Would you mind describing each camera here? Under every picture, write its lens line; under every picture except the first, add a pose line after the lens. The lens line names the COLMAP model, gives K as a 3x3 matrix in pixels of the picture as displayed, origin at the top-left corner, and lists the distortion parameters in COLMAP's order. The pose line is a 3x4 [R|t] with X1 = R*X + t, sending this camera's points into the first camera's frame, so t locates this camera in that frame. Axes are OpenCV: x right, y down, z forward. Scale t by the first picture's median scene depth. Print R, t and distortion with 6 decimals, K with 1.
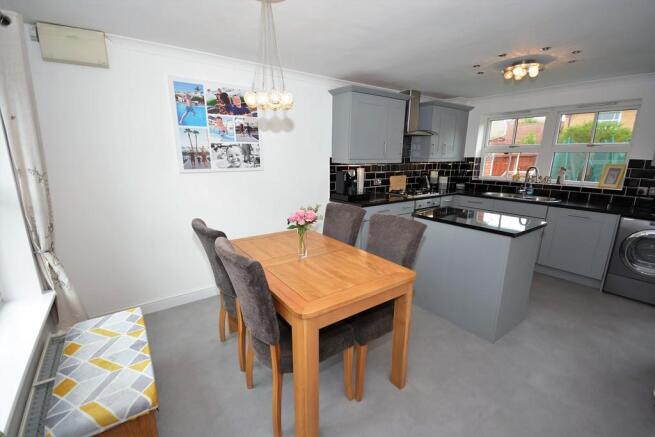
lens RADIAL K [[291.6, 0, 329.8], [0, 291.6, 225.1], [0, 0, 1]] dist [0.033843, -0.019040]
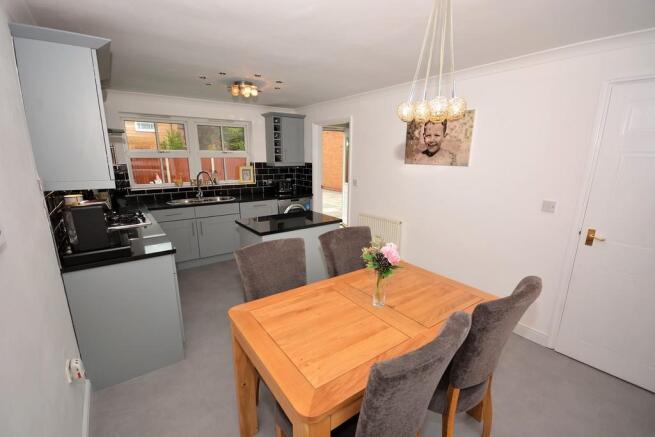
lens RADIAL K [[291.6, 0, 329.8], [0, 291.6, 225.1], [0, 0, 1]] dist [0.033843, -0.019040]
pose [[0.002680, -0.247410, 0.968907, -0.392383], [0.232996, 0.942398, 0.239997, -0.153854], [-0.972474, 0.225109, 0.060171, 0.497292]]
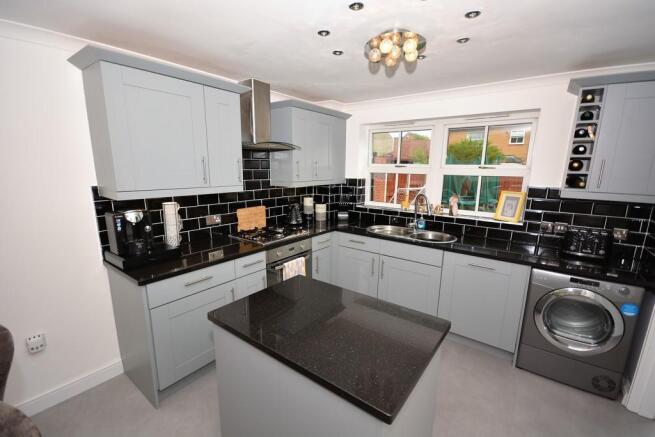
lens RADIAL K [[291.6, 0, 329.8], [0, 291.6, 225.1], [0, 0, 1]] dist [0.033843, -0.019040]
pose [[0.958844, -0.049937, 0.279506, 0.229700], [0.059323, 0.997920, -0.025217, -0.106311], [-0.277666, 0.040760, 0.959813, 0.323032]]
